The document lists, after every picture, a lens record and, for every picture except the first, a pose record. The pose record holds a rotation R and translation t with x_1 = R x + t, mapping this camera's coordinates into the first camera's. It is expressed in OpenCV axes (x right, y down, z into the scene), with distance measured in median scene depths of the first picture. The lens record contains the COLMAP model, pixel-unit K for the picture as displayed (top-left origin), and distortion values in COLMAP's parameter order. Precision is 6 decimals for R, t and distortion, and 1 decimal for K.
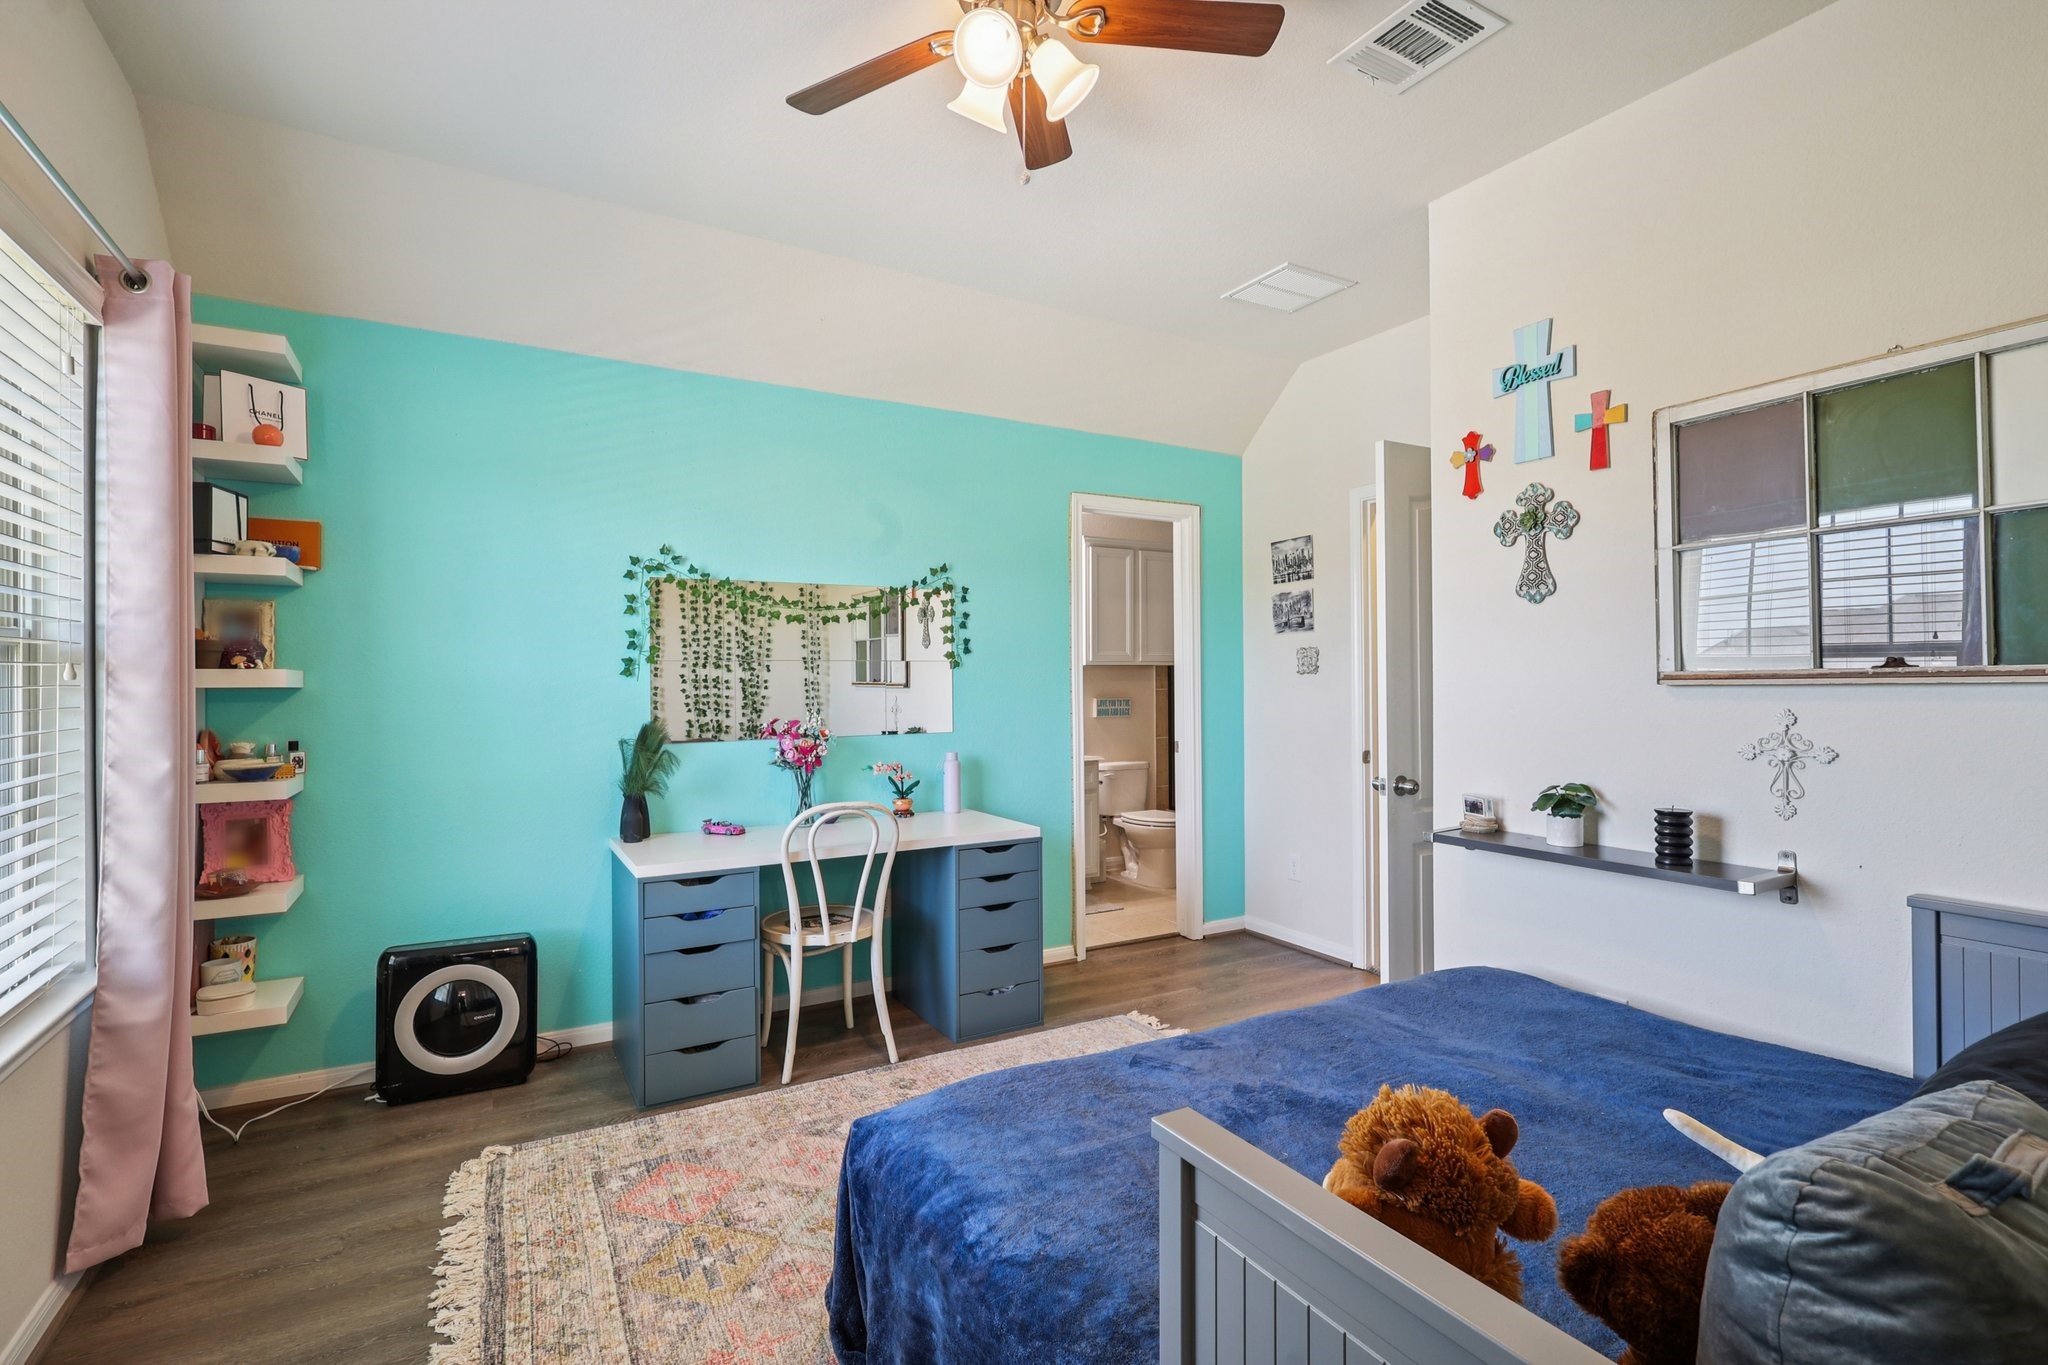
lens RADIAL K [[945.5, 0, 1018.5], [0, 945.5, 683.4], [0, 0, 1]] dist [-0.002256, -0.000408]
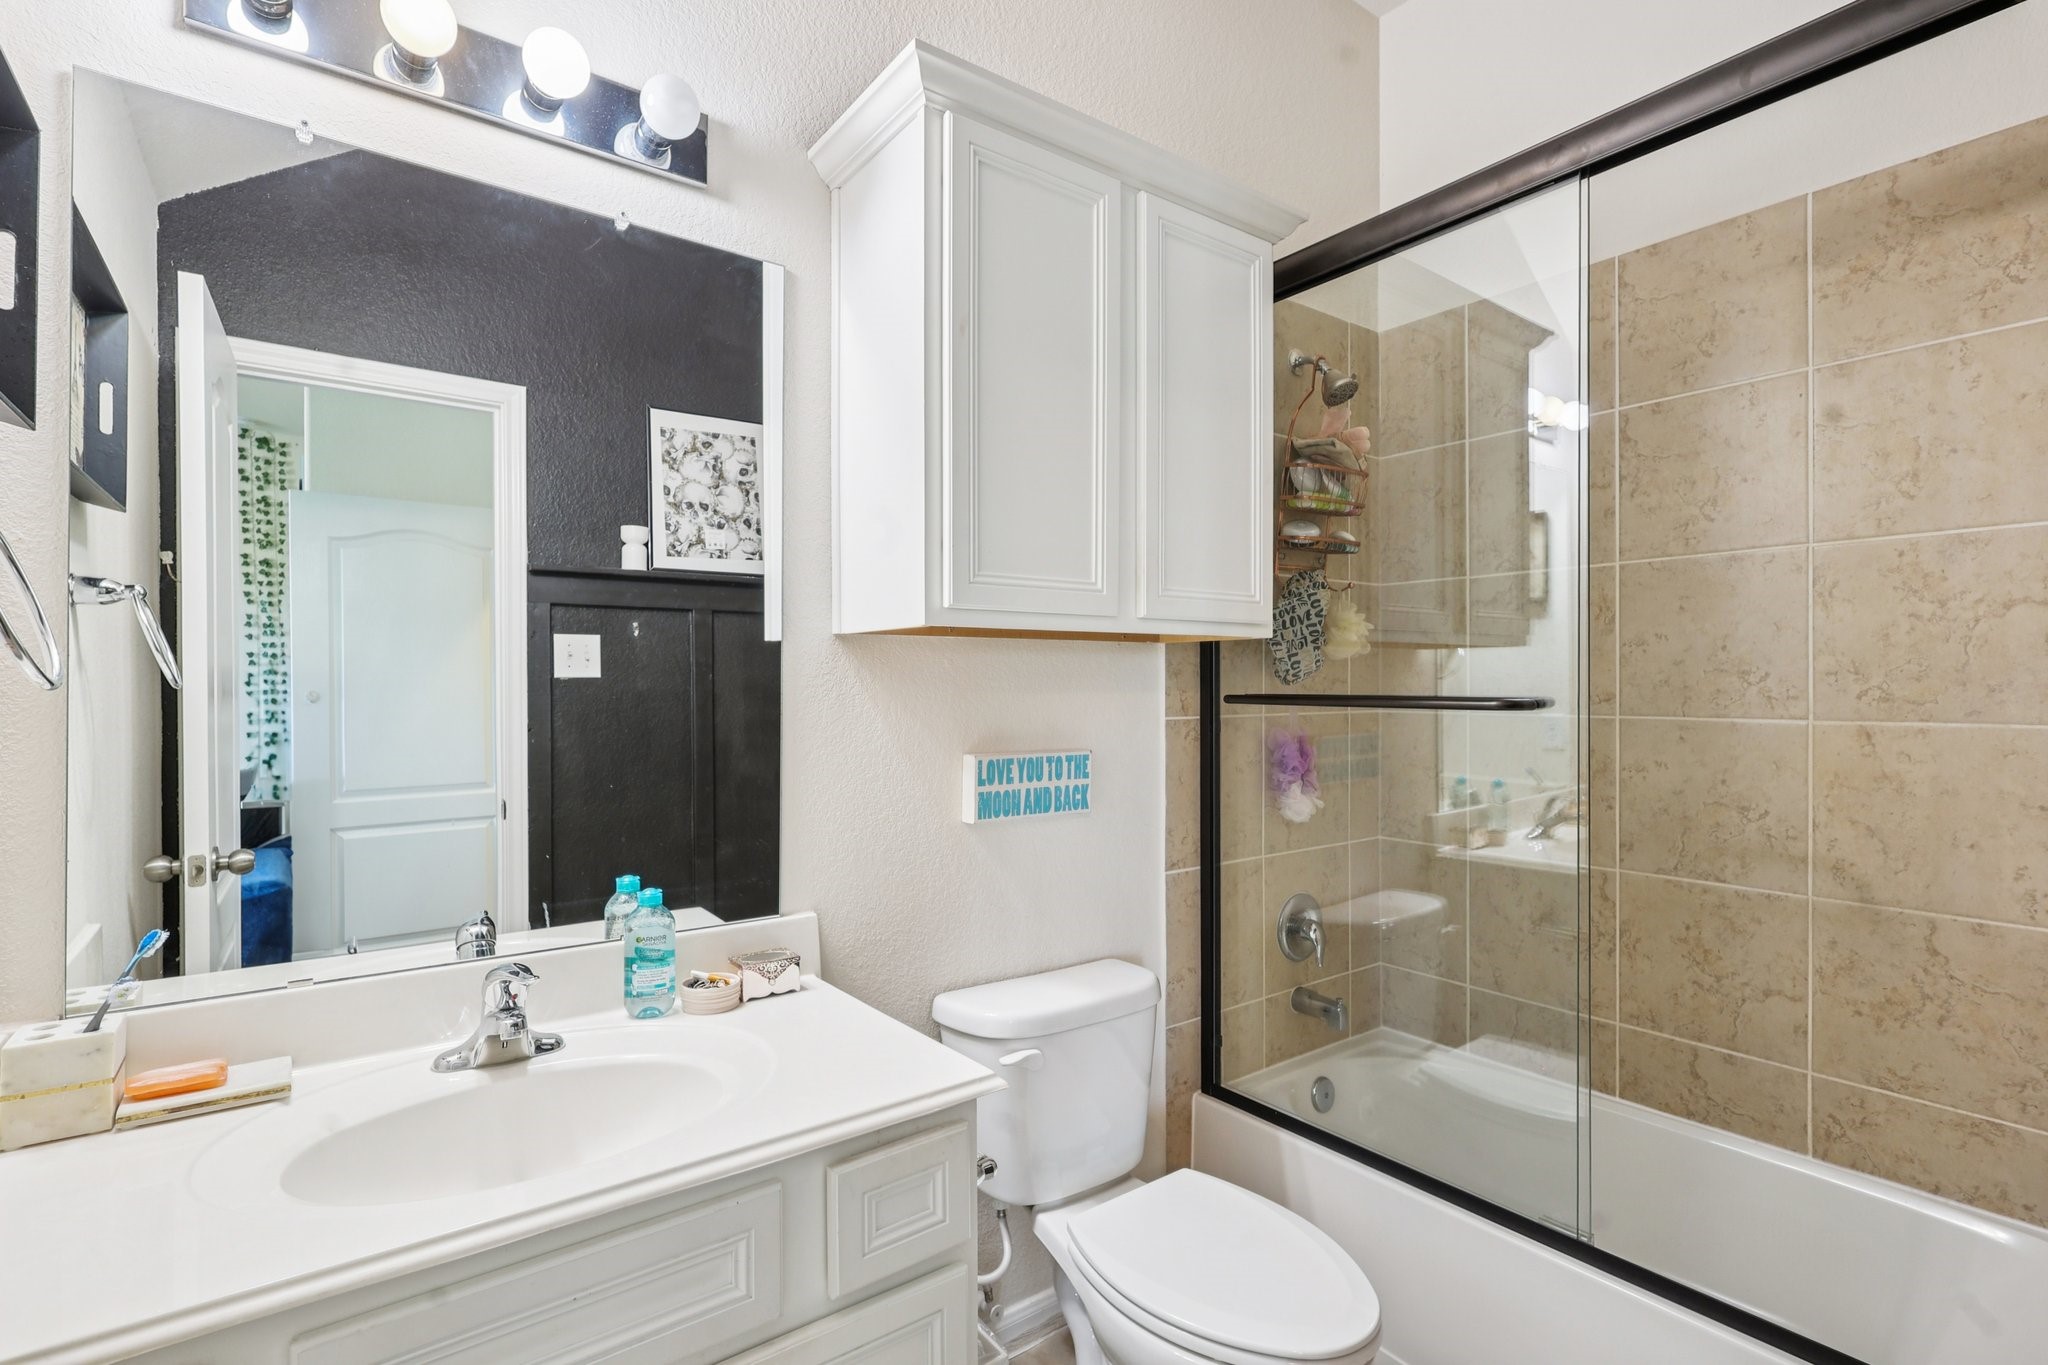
lens RADIAL K [[945.5, 0, 1018.5], [0, 945.5, 683.4], [0, 0, 1]] dist [-0.002256, -0.000408]
pose [[0.993099, 0.003136, 0.117240, 0.063076], [-0.002677, 0.999988, -0.004072, -0.004024], [-0.117251, 0.003730, 0.993095, 0.725617]]
